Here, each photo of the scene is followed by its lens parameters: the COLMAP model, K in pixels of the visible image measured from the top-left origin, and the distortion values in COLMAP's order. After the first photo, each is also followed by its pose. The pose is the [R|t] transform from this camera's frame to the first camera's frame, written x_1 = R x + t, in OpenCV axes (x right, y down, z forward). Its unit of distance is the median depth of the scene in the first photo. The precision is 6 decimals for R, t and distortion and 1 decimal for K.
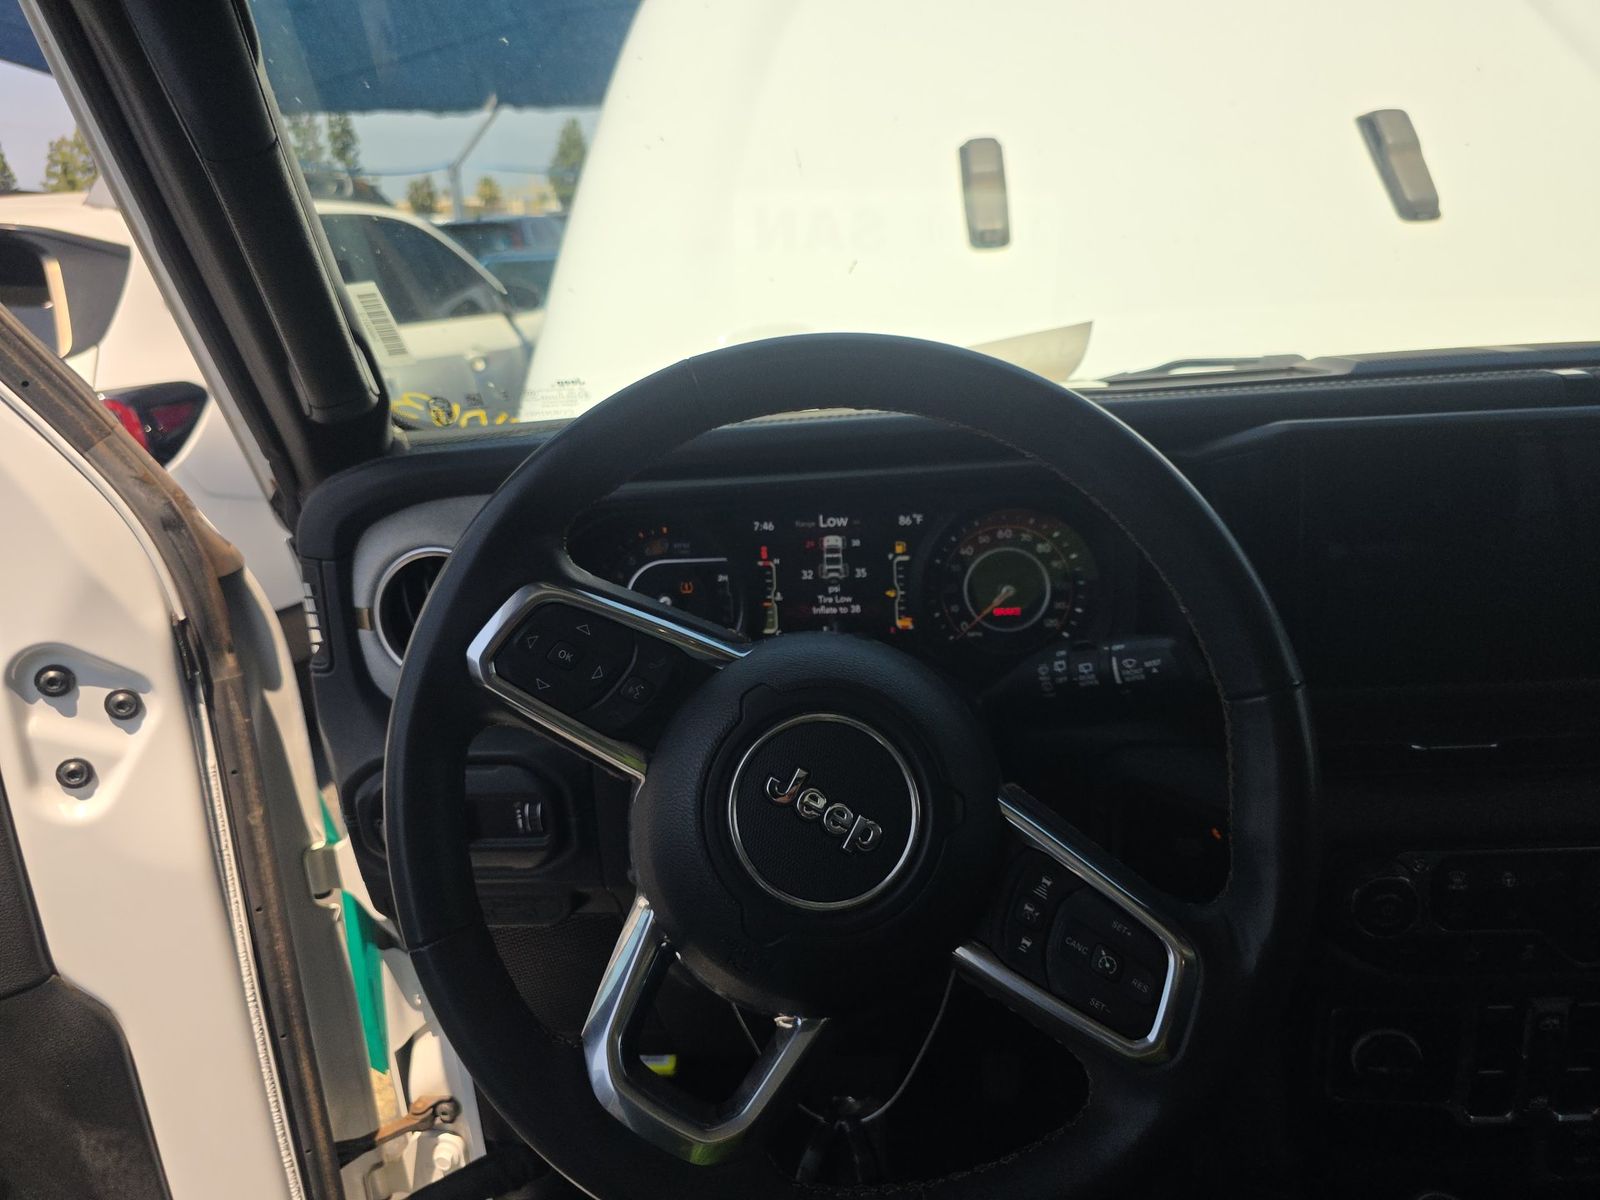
lens RADIAL K [[1084.4, 0, 827.5], [0, 1084.4, 637.0], [0, 0, 1]] dist [0.040387, -0.003089]
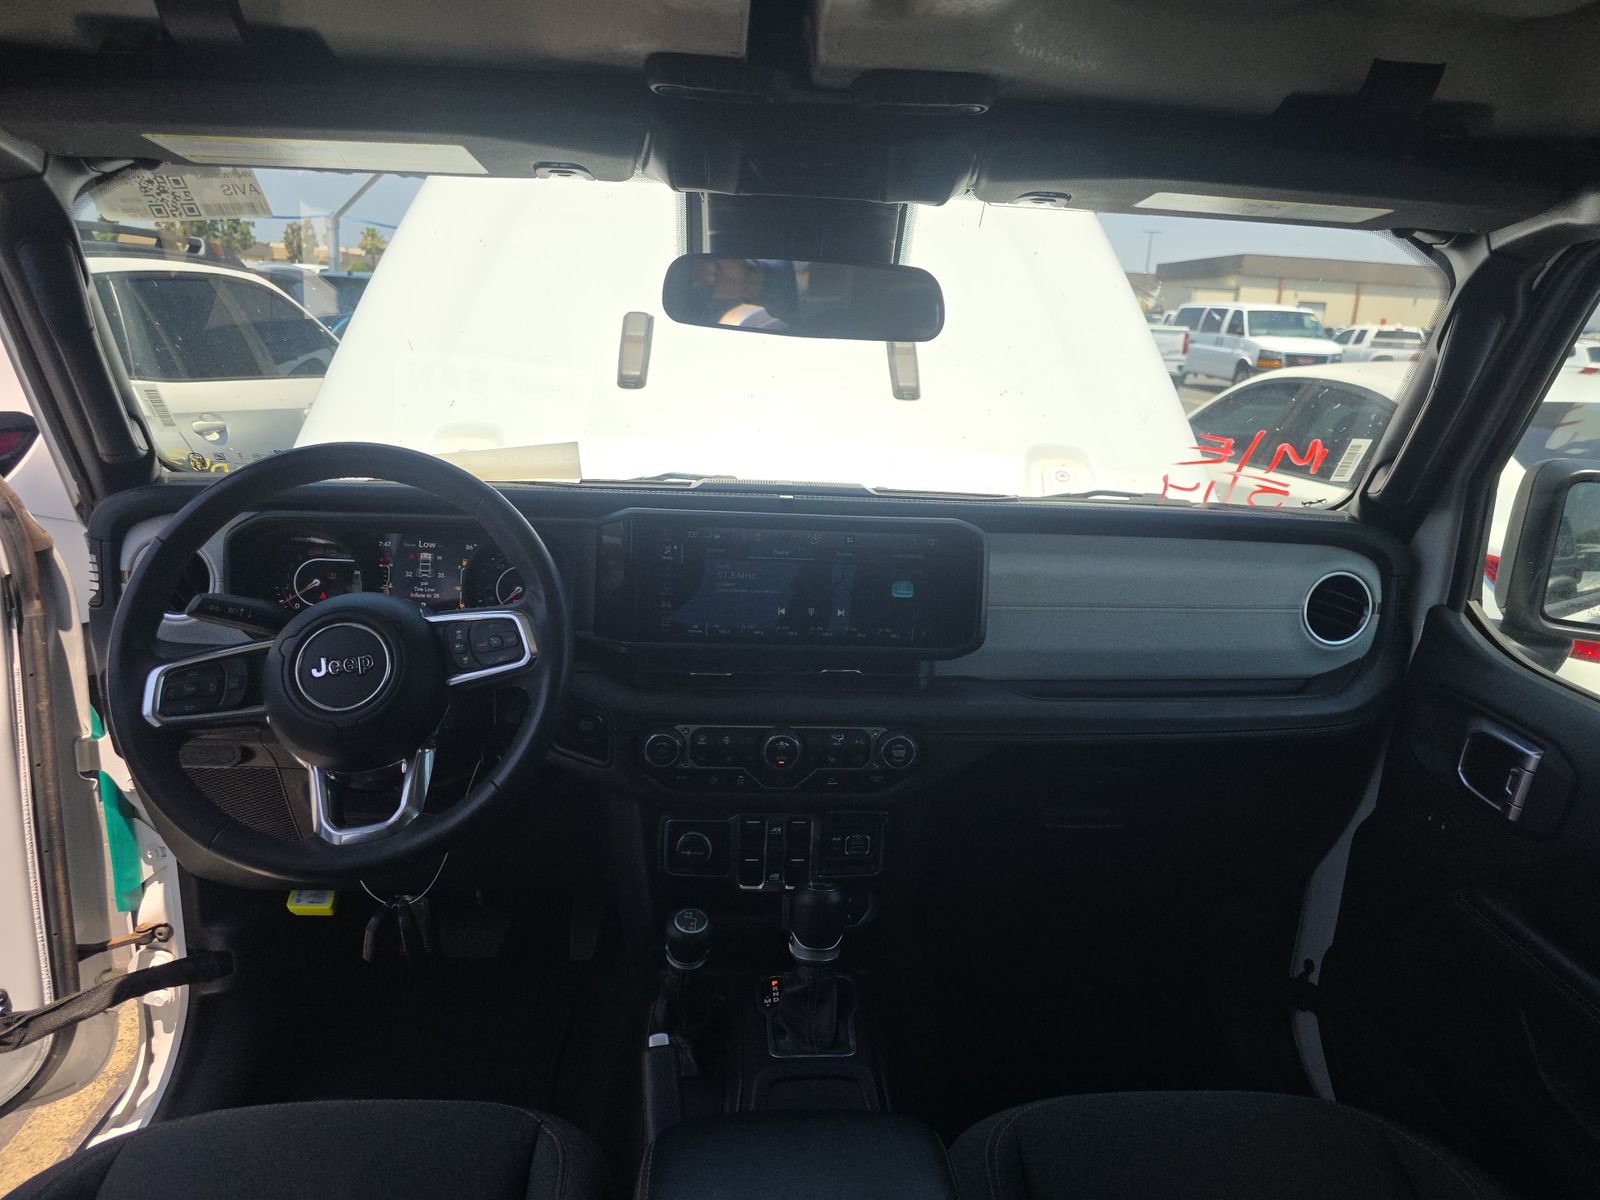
lens RADIAL K [[1084.4, 0, 827.5], [0, 1084.4, 637.0], [0, 0, 1]] dist [0.040387, -0.003089]
pose [[0.990349, 0.068129, 0.120695, 0.438518], [-0.058836, 0.995140, -0.078955, 0.140456], [-0.125488, 0.071092, 0.989545, -0.796476]]
